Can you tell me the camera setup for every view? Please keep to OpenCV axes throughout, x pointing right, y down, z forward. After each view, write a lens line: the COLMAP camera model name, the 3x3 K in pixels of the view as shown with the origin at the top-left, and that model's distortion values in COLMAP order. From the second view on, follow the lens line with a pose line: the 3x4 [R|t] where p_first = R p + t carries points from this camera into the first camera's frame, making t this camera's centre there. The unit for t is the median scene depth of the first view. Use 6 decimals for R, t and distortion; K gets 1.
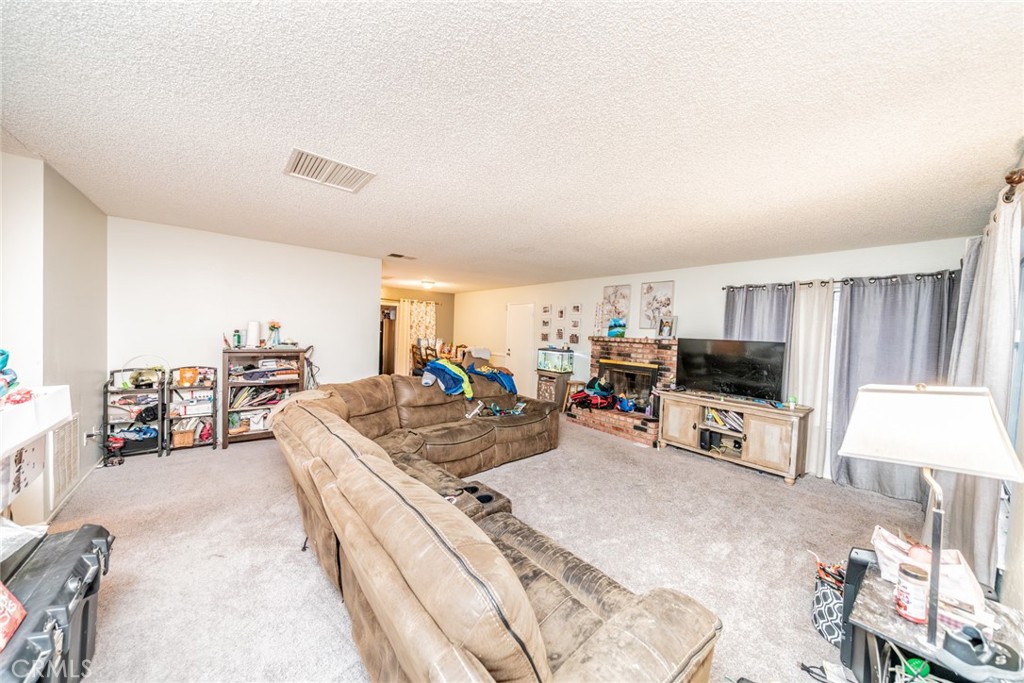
lens RADIAL K [[345.5, 0, 514.6], [0, 345.5, 339.6], [0, 0, 1]] dist [-0.009732, 0.000001]
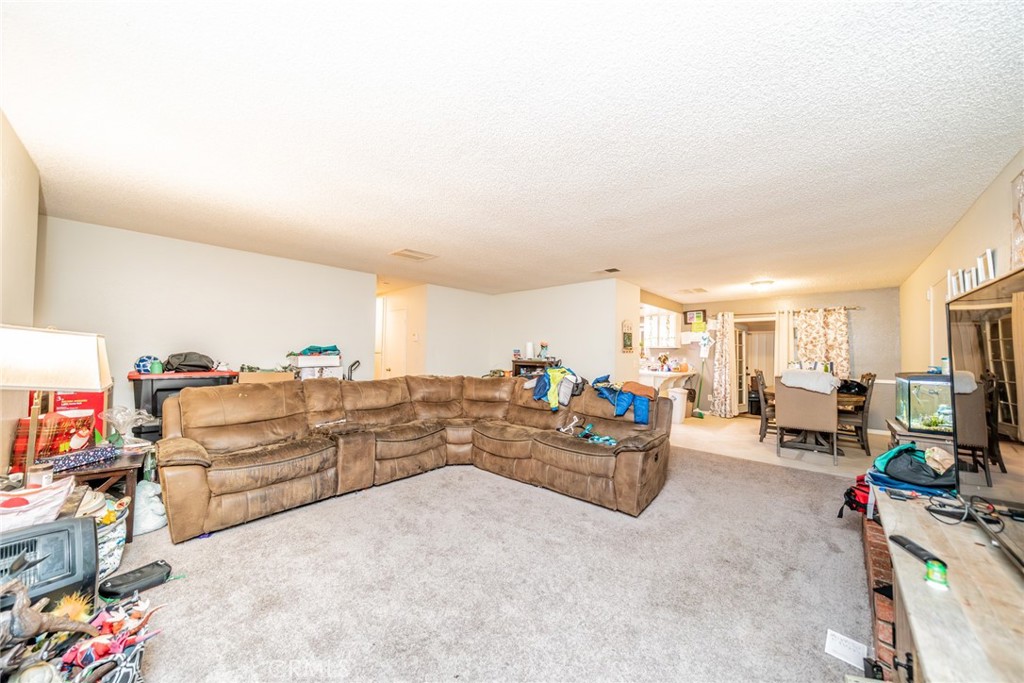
lens RADIAL K [[345.5, 0, 509.1], [0, 345.5, 345.2], [0, 0, 1]] dist [-0.009732, 0.000001]
pose [[0.105612, -0.057881, -0.992721, 0.480557], [-0.036956, 0.997386, -0.062085, 0.035779], [0.993720, 0.043244, 0.103197, 0.463499]]
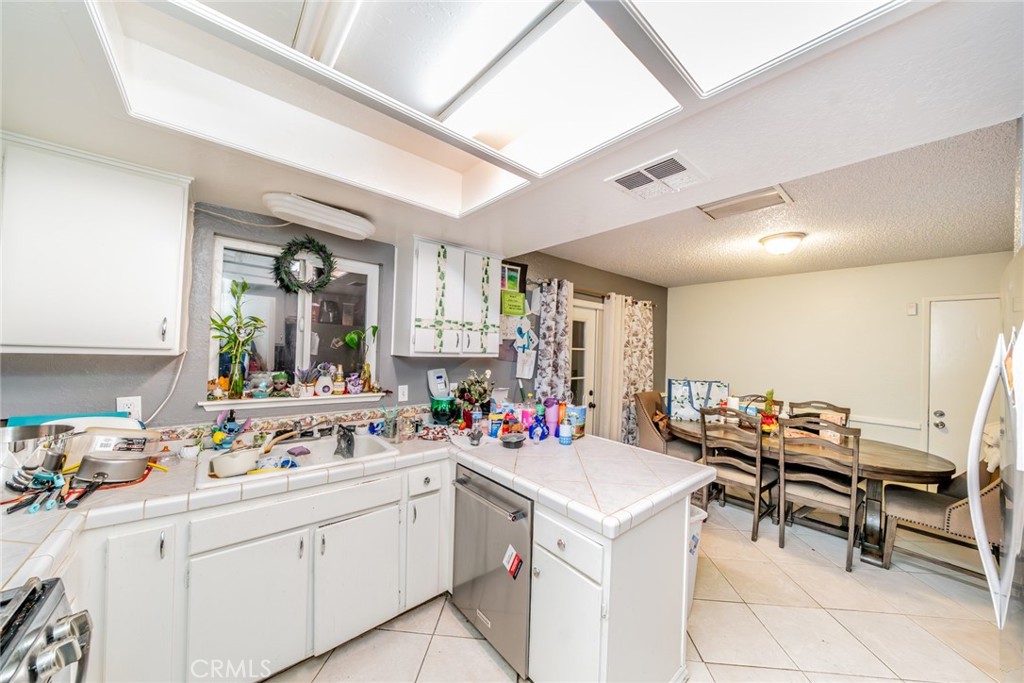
lens RADIAL K [[345.5, 0, 509.0], [0, 345.5, 344.2], [0, 0, 1]] dist [-0.009732, 0.000001]
pose [[0.999954, -0.009608, -0.000550, -0.629482], [0.009584, 0.999386, -0.033692, -0.051900], [0.000873, 0.033685, 0.999432, 0.749666]]
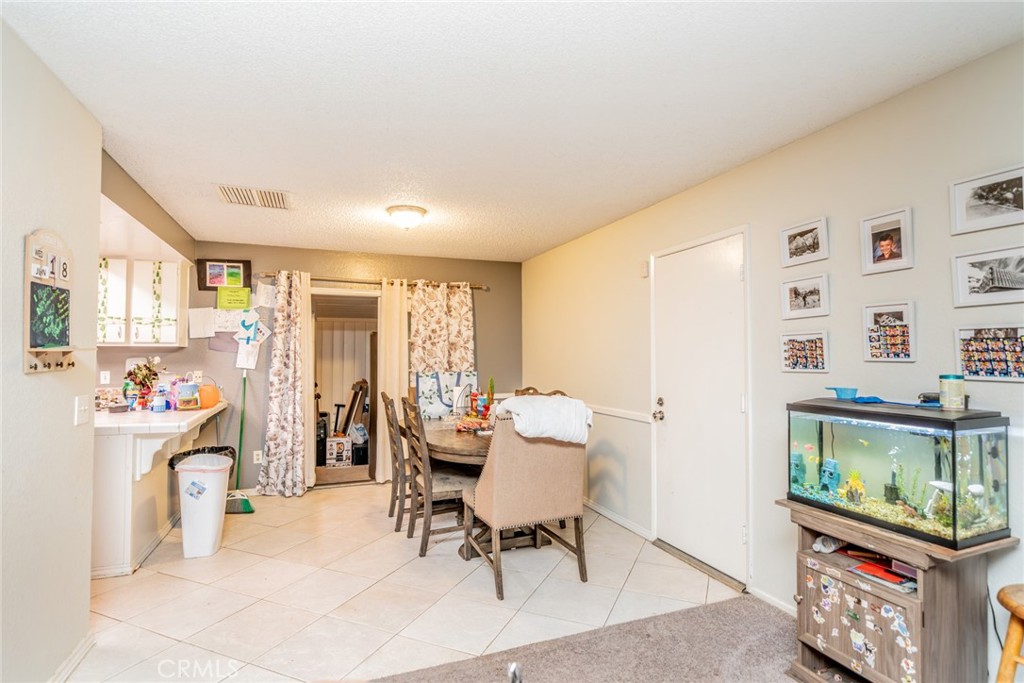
lens RADIAL K [[505.8, 0, 511.5], [0, 505.8, 344.5], [0, 0, 1]] dist [-0.003727, -0.000149]
pose [[0.947940, -0.048078, -0.314797, 0.003656], [0.030750, 0.997738, -0.059785, 0.001807], [0.316959, 0.046993, 0.947274, 0.651127]]
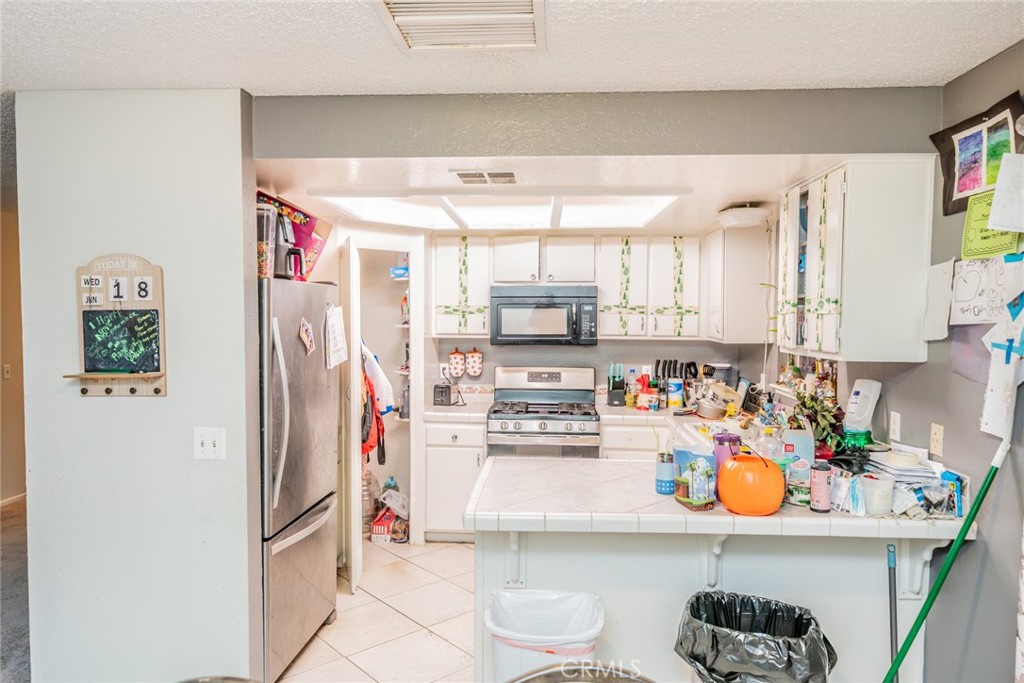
lens RADIAL K [[726.2, 0, 512.3], [0, 726.2, 343.6], [0, 0, 1]] dist [0.001174, -0.000074]
pose [[-0.692057, -0.026262, -0.721365, -0.202704], [-0.051601, 0.998581, 0.013150, -0.057442], [0.719996, 0.046324, -0.692431, 1.311507]]
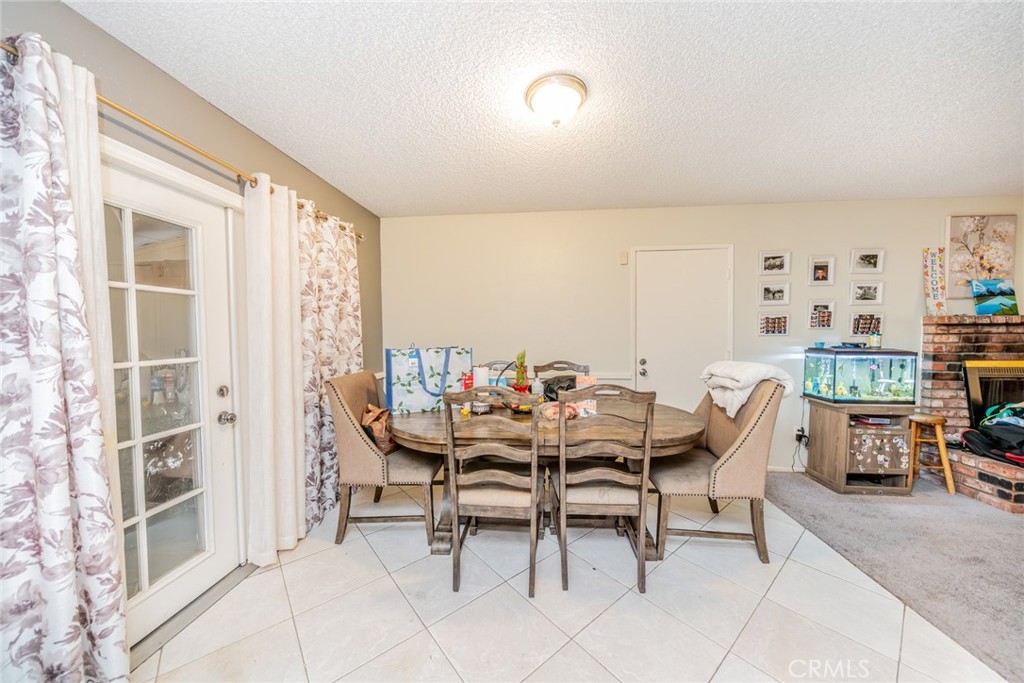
lens RADIAL K [[345.5, 0, 510.5], [0, 345.5, 344.4], [0, 0, 1]] dist [-0.009732, 0.000001]
pose [[0.714171, -0.070281, 0.696434, -0.507099], [0.052310, 0.997523, 0.047024, -0.022676], [-0.698014, 0.002847, 0.716078, 1.009730]]
